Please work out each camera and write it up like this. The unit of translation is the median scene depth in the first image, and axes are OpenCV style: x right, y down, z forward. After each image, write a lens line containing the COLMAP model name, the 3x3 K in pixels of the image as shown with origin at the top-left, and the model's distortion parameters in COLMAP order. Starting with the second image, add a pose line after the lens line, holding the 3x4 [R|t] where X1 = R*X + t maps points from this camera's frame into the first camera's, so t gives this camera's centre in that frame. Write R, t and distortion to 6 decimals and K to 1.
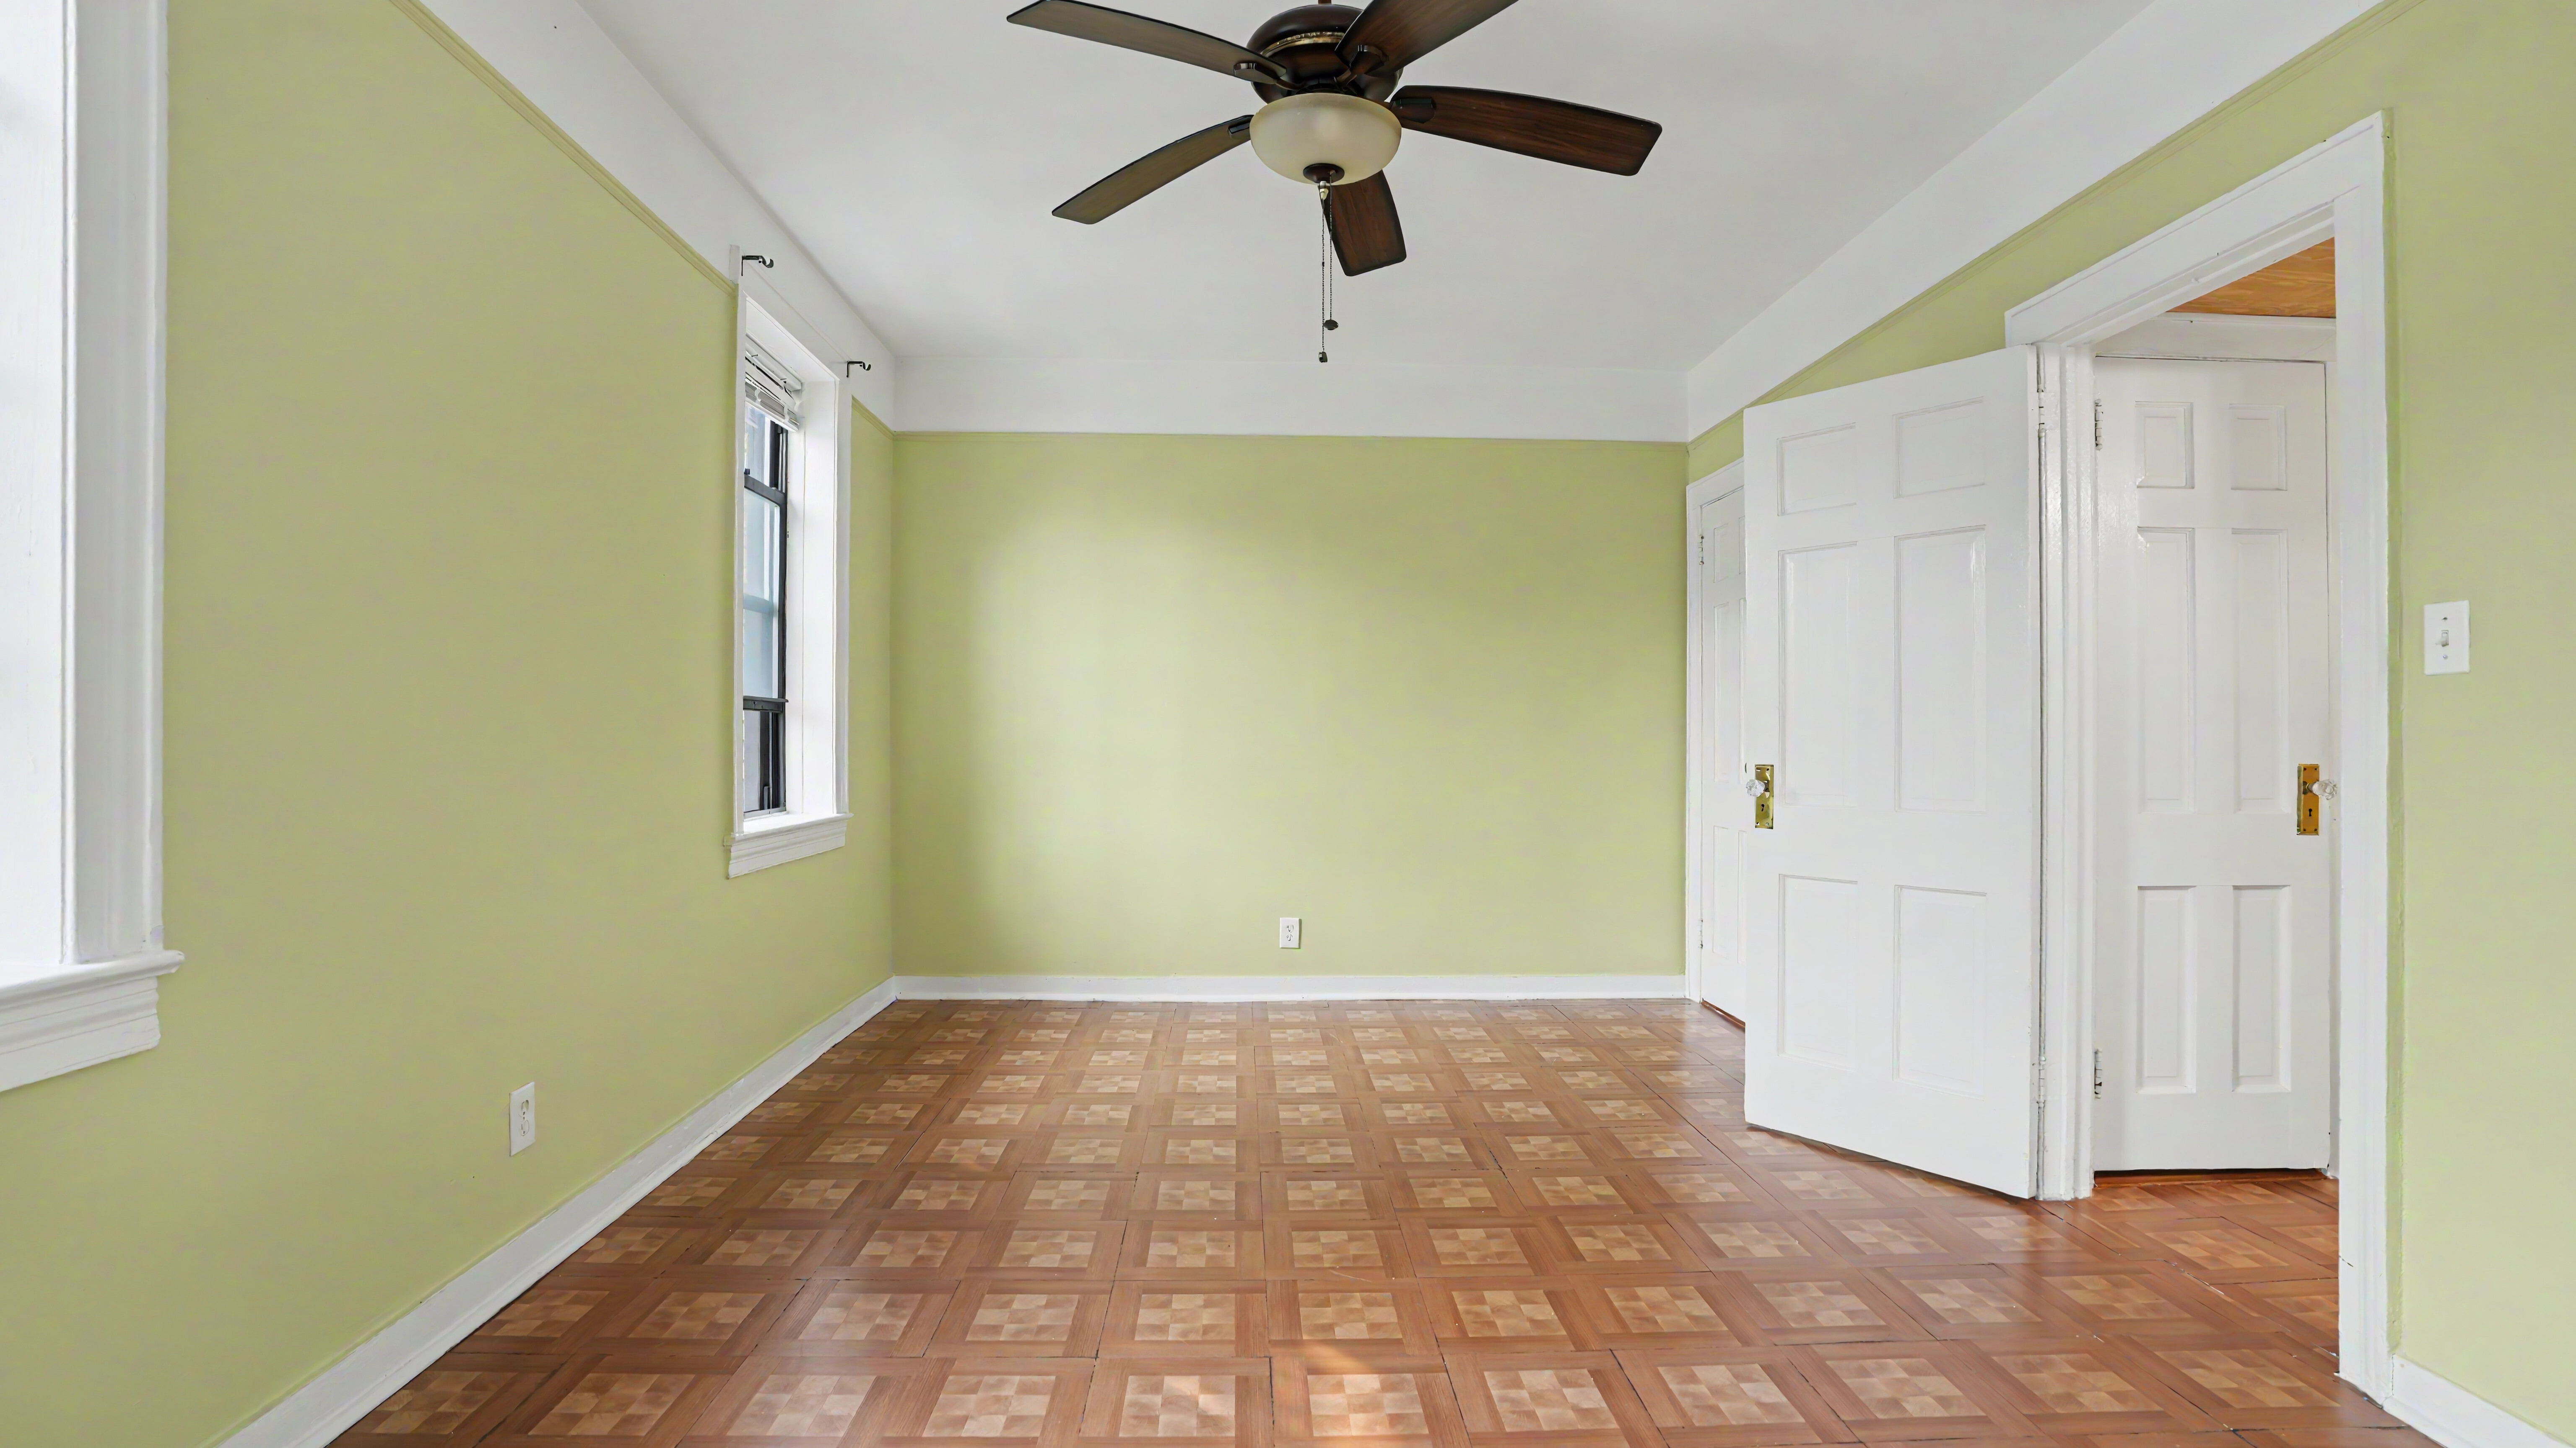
lens RADIAL K [[1249.6, 0, 1265.2], [0, 1249.6, 734.5], [0, 0, 1]] dist [-0.076611, 0.035886]
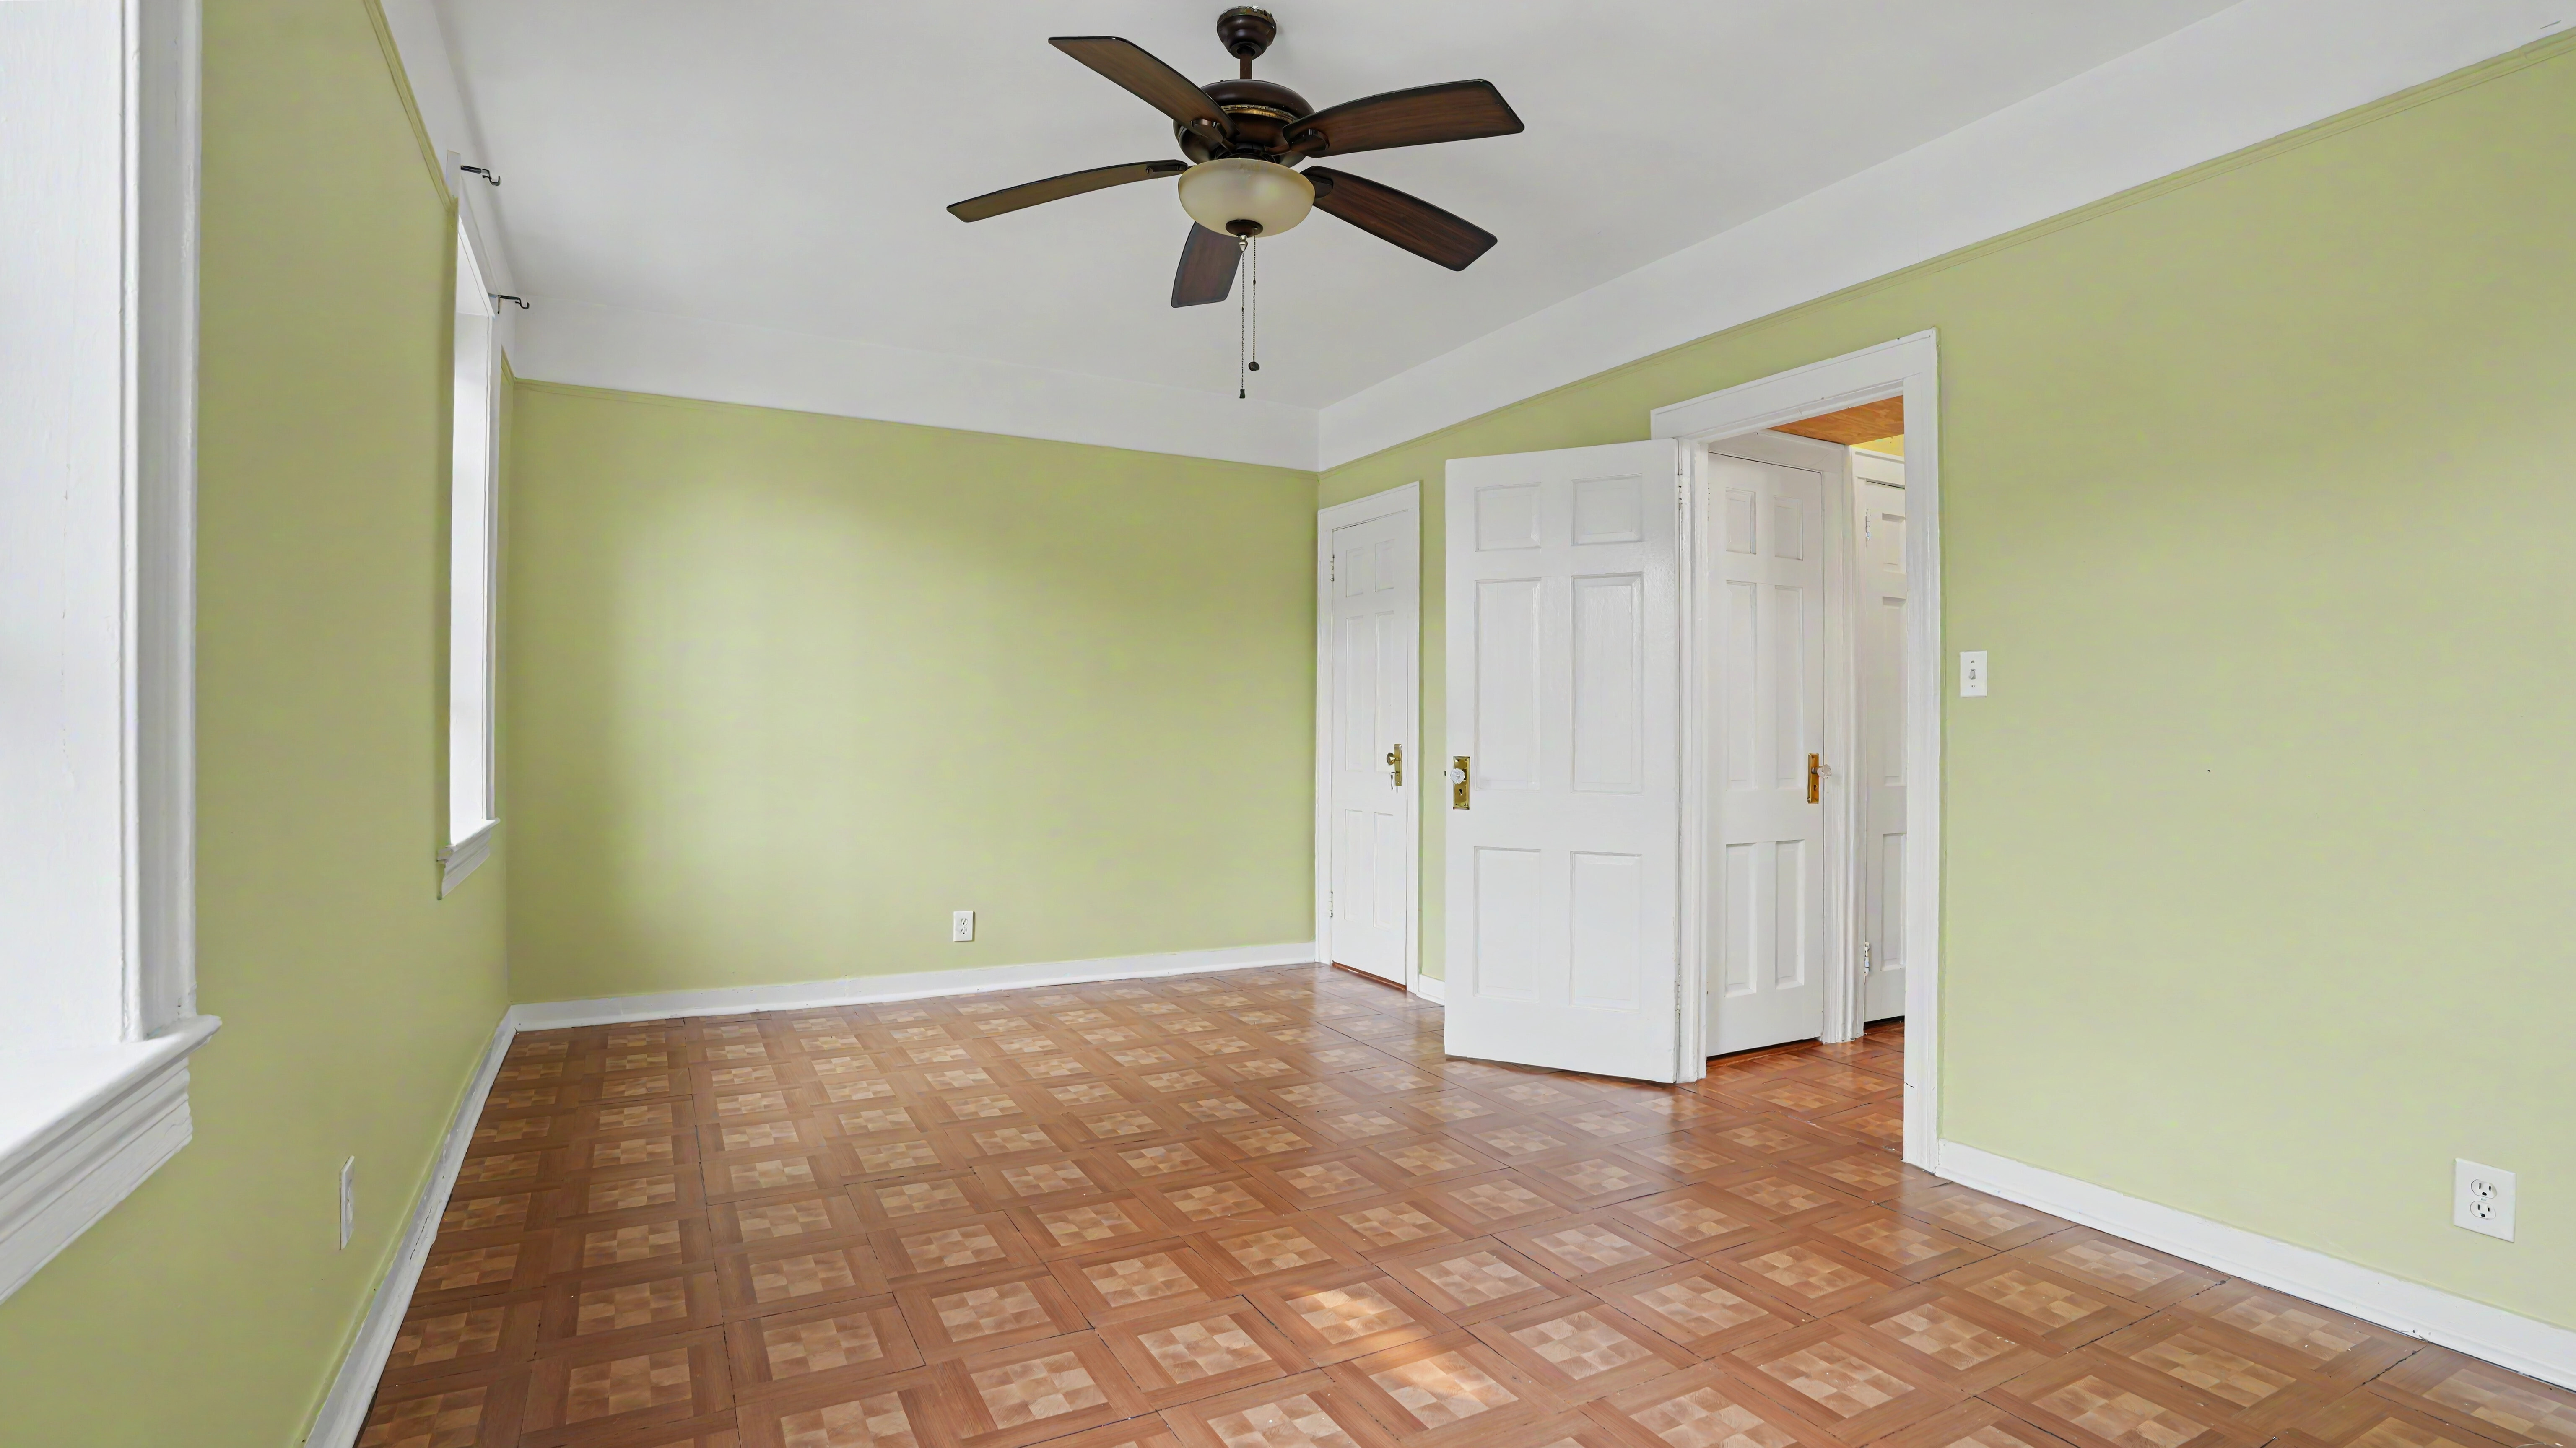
lens RADIAL K [[1249.6, 0, 1265.2], [0, 1249.6, 734.5], [0, 0, 1]] dist [-0.076611, 0.035886]
pose [[0.892304, 0.000050, 0.451435, -0.334926], [-0.003843, 0.999965, 0.007484, -0.006081], [-0.451419, -0.008413, 0.892272, -0.000631]]
